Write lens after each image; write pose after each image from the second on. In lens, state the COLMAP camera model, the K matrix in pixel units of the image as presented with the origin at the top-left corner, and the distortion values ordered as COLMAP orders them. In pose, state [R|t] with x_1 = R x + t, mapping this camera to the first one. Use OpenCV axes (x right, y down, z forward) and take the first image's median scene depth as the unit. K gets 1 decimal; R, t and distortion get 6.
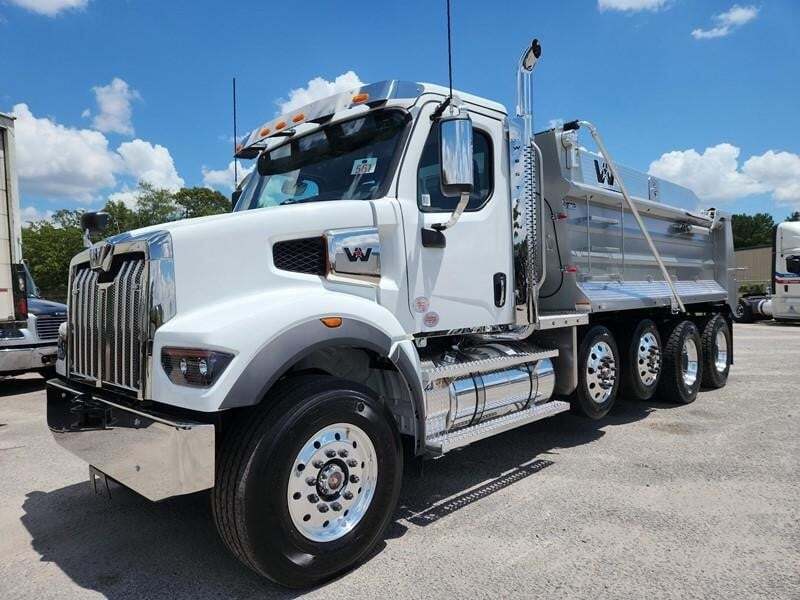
lens RADIAL K [[543.1, 0, 397.7], [0, 543.1, 296.4], [0, 0, 1]] dist [0.006202, 0.002516]
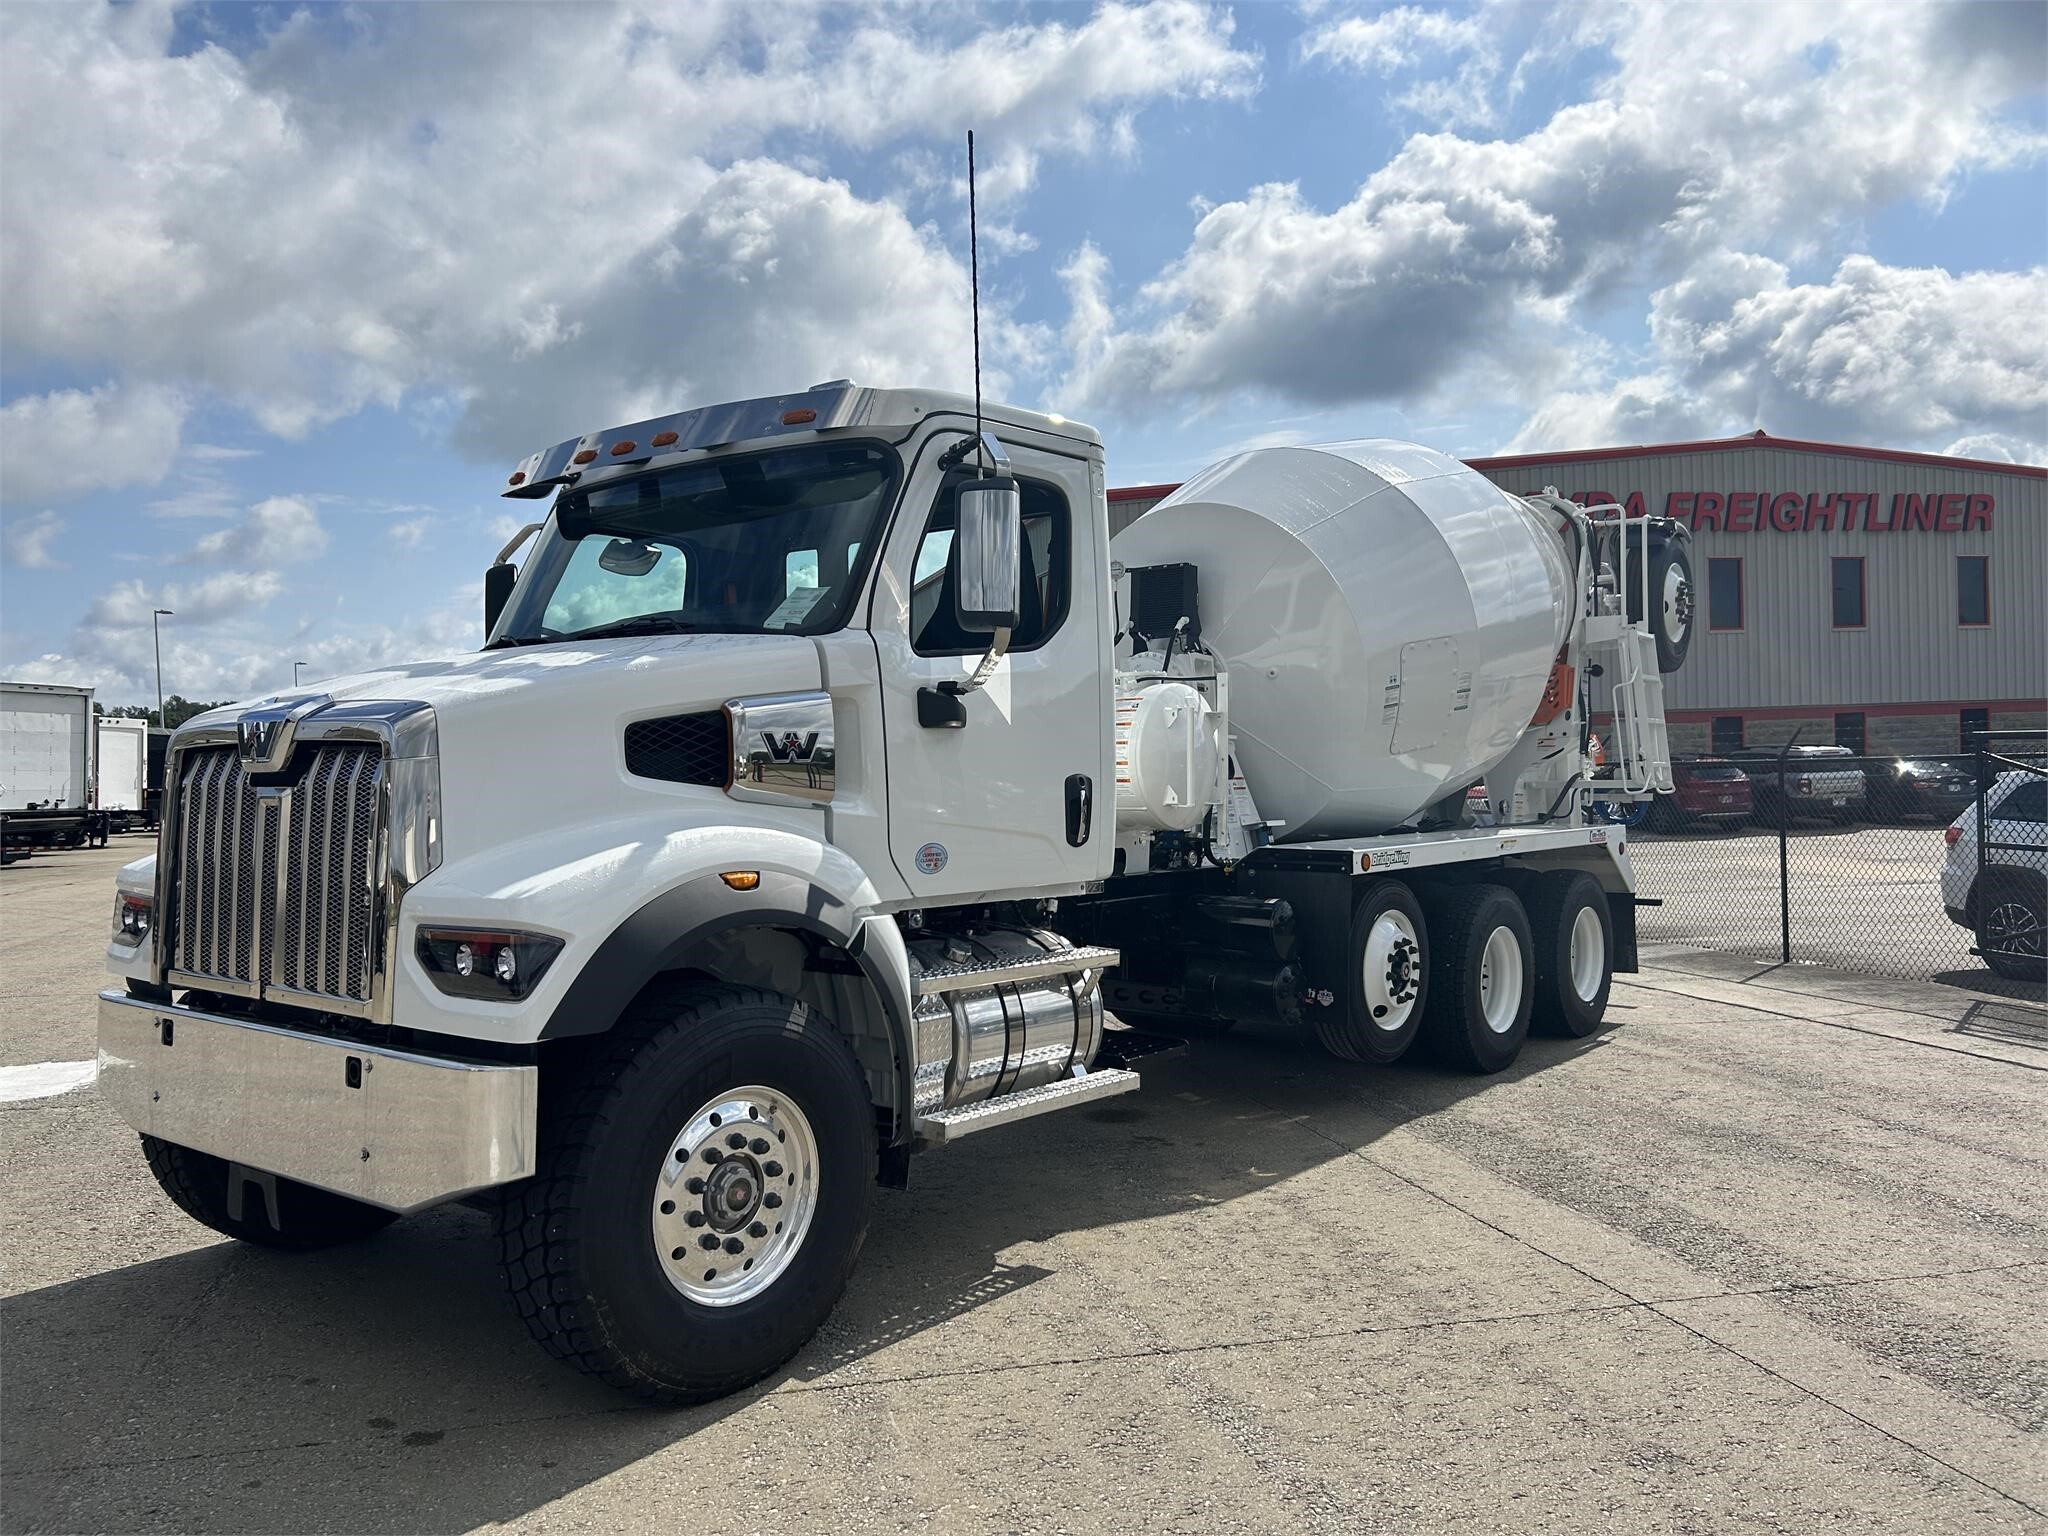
lens RADIAL K [[1617.5, 0, 1033.3], [0, 1617.5, 747.2], [0, 0, 1]] dist [0.031880, -0.010855]
pose [[0.993789, 0.023547, 0.108760, -0.011003], [-0.022230, 0.999664, -0.013313, -0.058218], [-0.109037, 0.010812, 0.993979, -0.516391]]
